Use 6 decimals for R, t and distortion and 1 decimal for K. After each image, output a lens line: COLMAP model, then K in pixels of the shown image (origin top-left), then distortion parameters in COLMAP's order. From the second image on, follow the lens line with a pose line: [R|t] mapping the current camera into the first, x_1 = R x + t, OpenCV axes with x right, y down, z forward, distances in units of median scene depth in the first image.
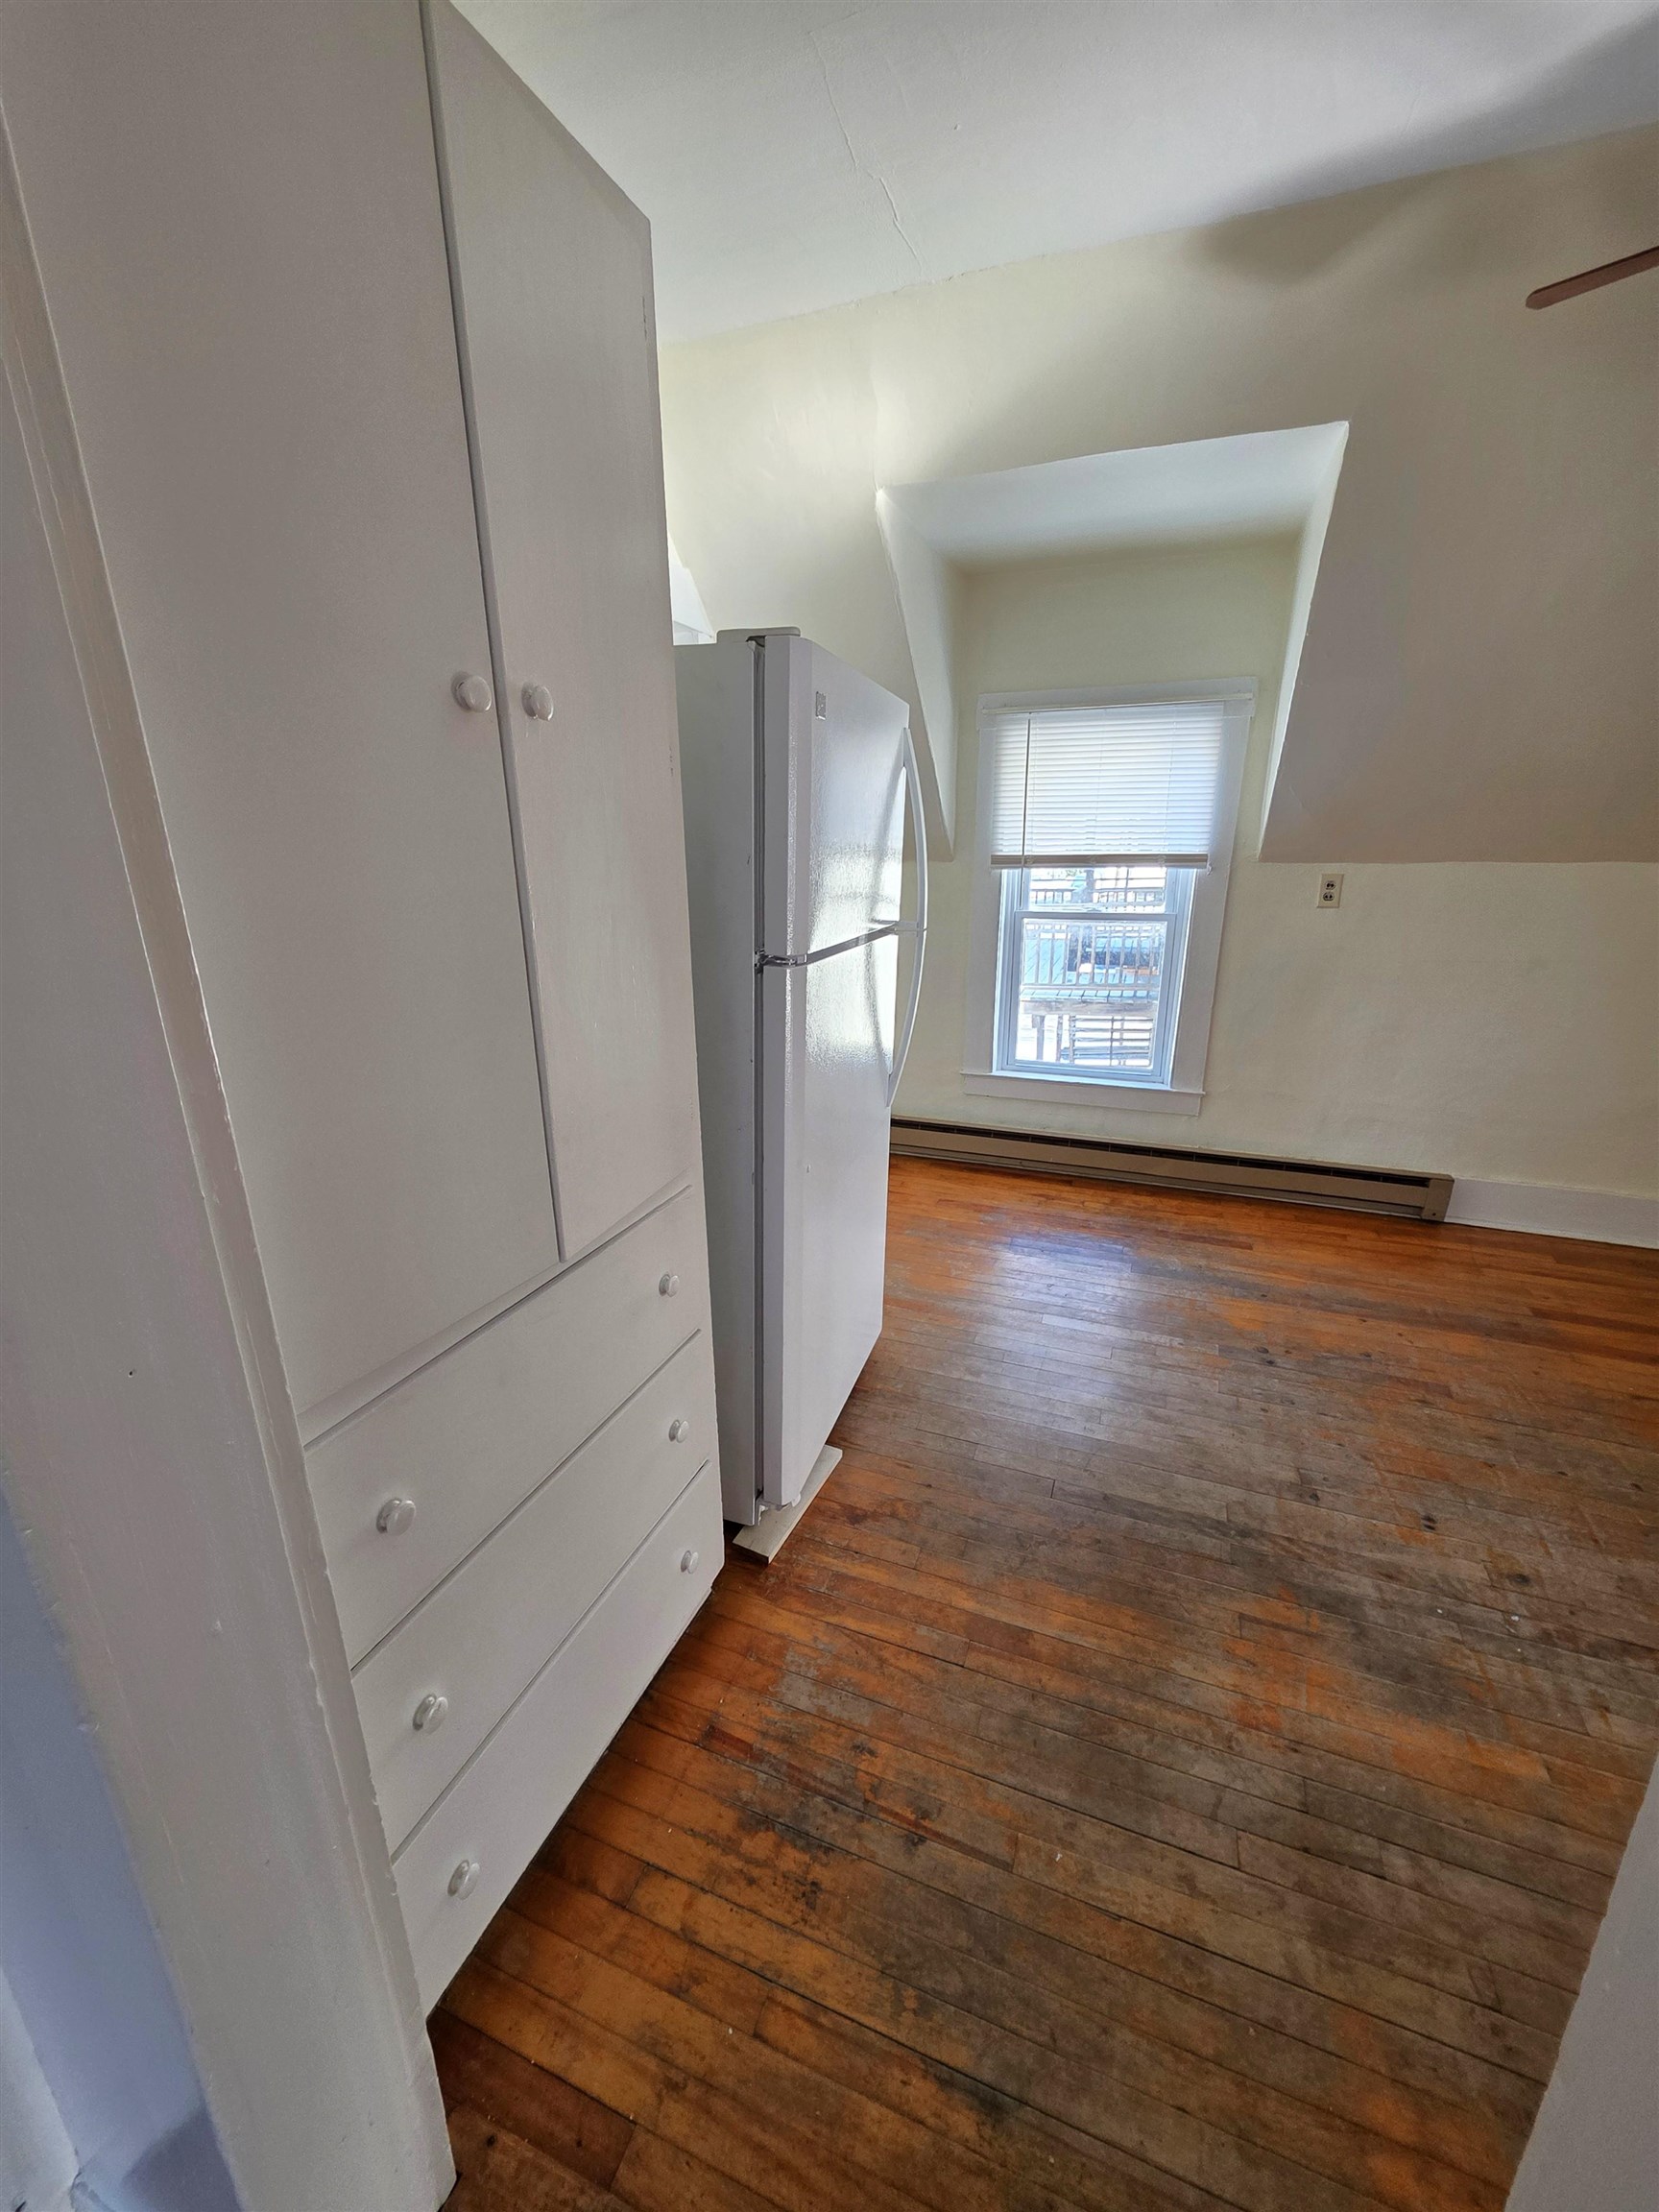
lens RADIAL K [[883.8, 0, 827.7], [0, 883.8, 1094.7], [0, 0, 1]] dist [0.004880, -0.001025]
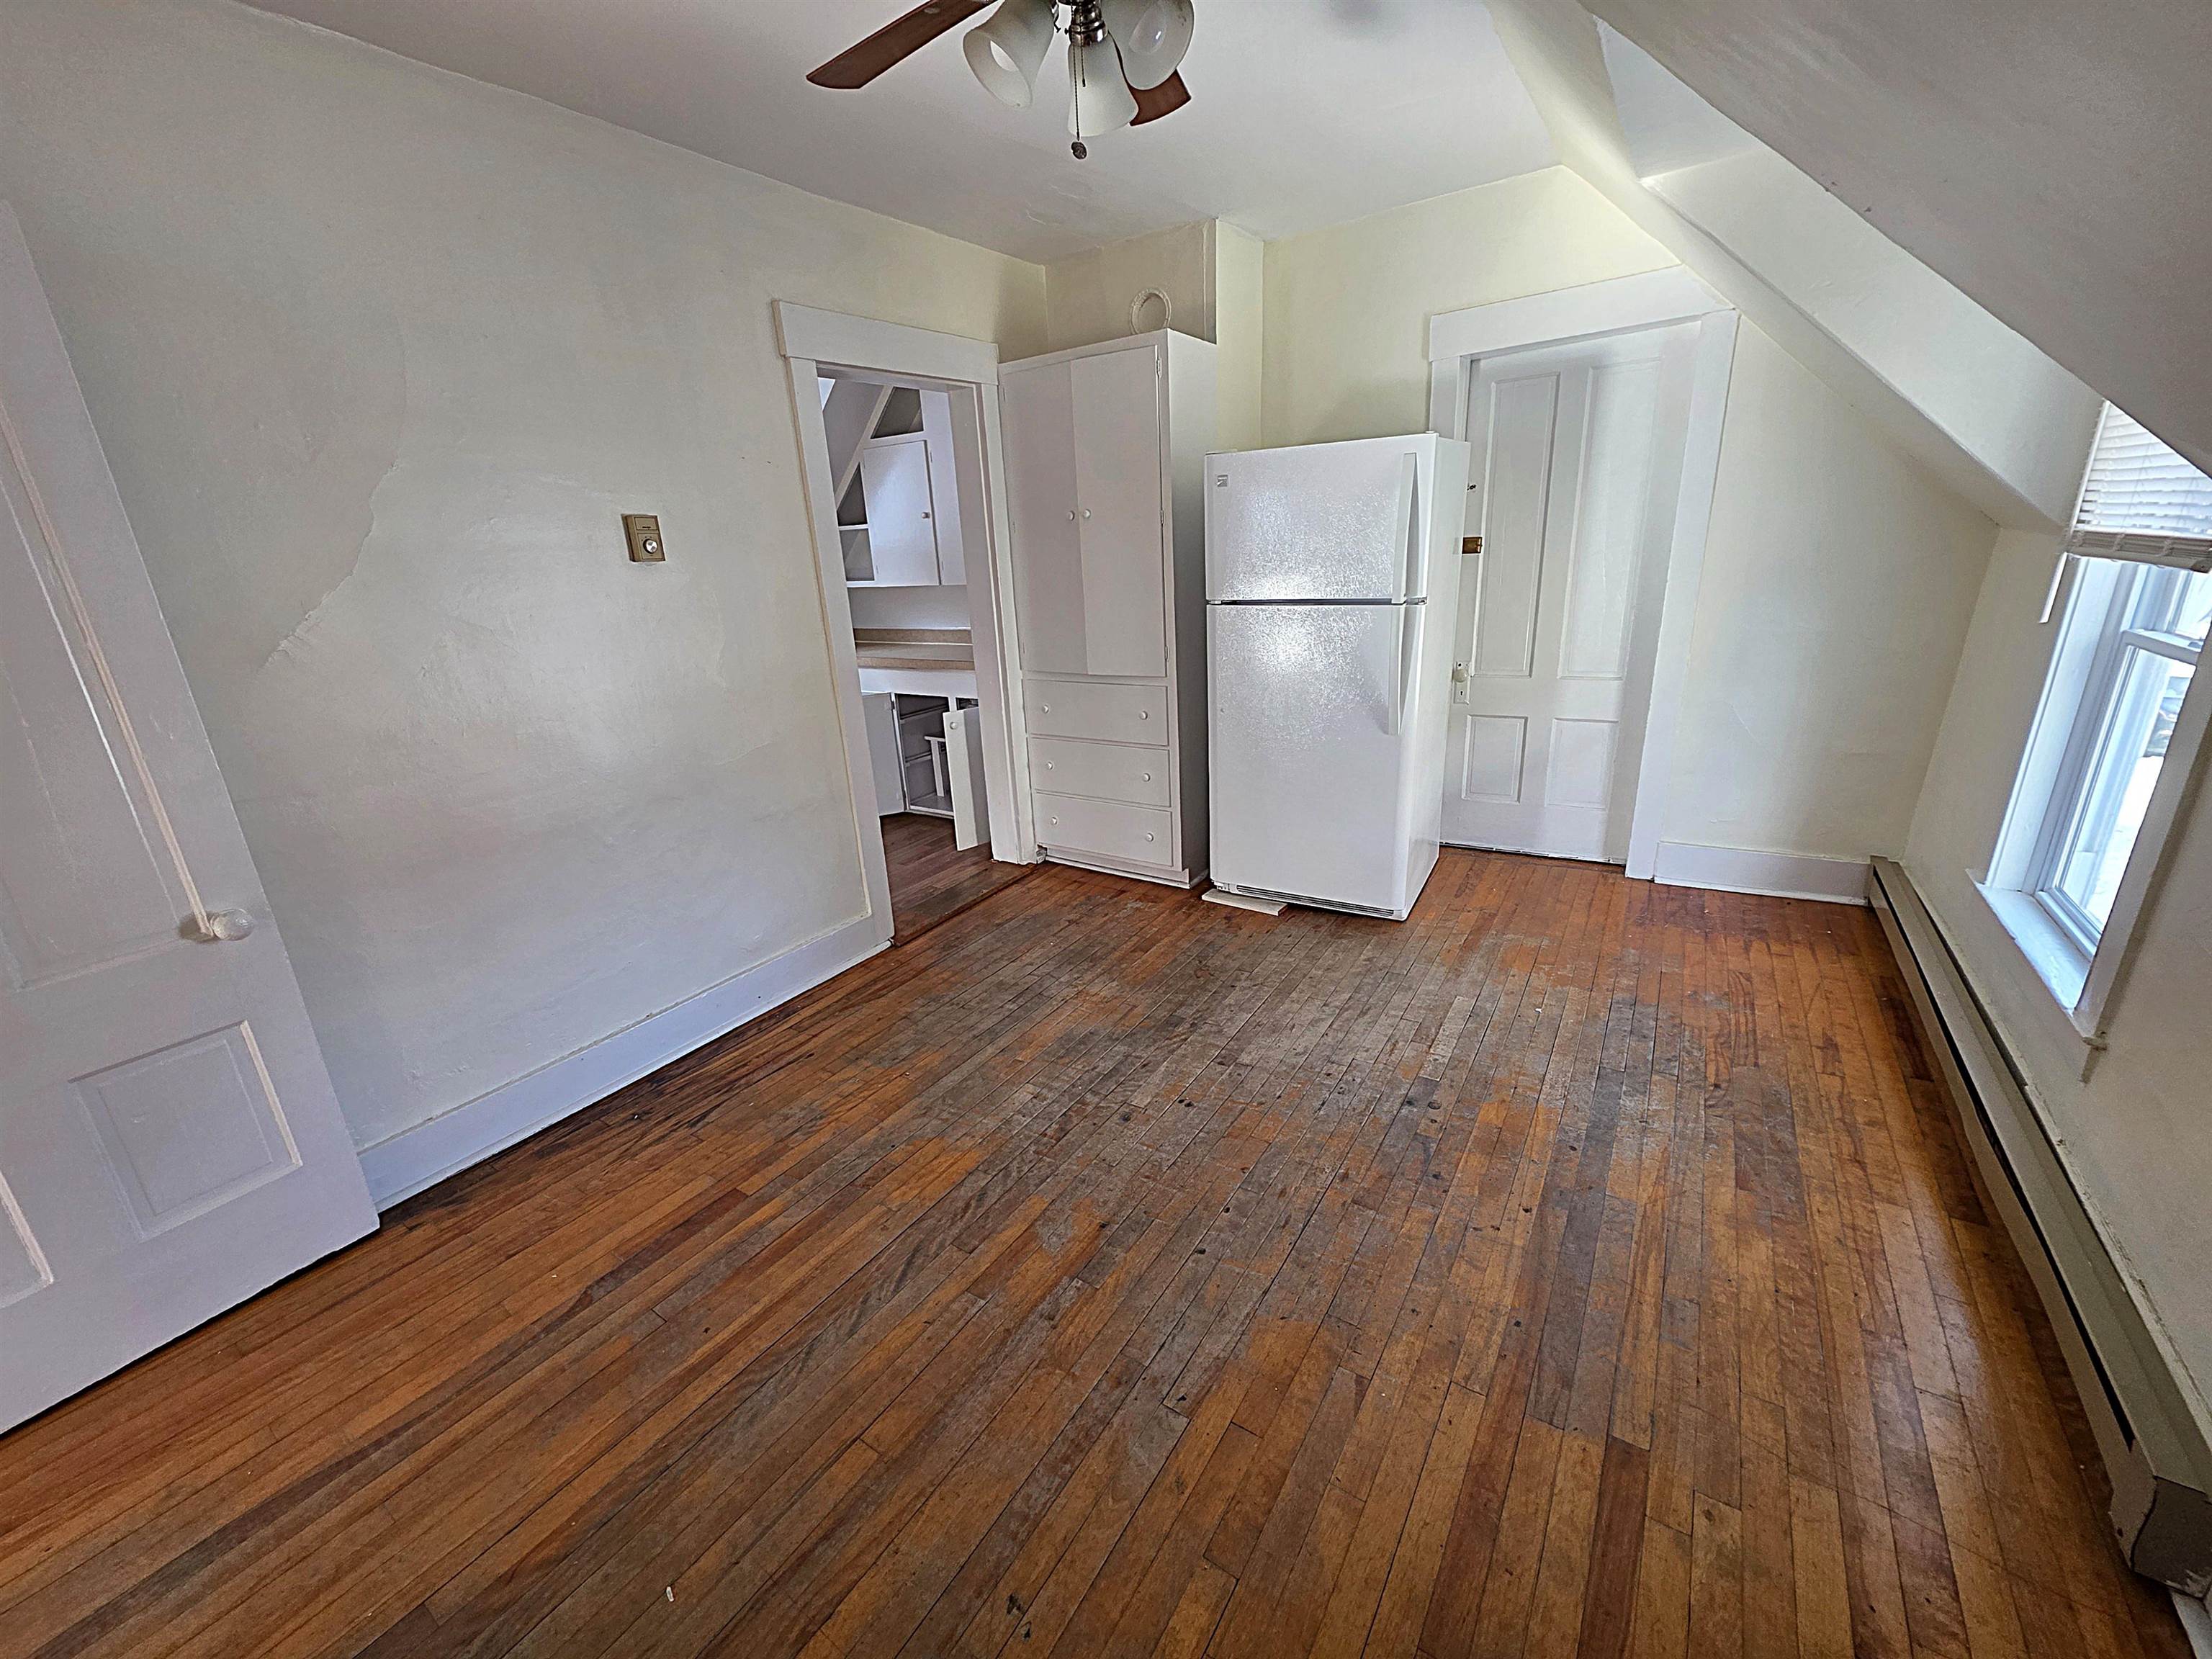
lens RADIAL K [[883.8, 0, 1100.2], [0, 883.8, 834.4], [0, 0, 1]] dist [0.004880, -0.001025]
pose [[-0.214701, 0.318023, -0.923452, 1.859722], [-0.220547, 0.905293, 0.363047, -0.310129], [0.951453, 0.281611, -0.124229, 0.995399]]
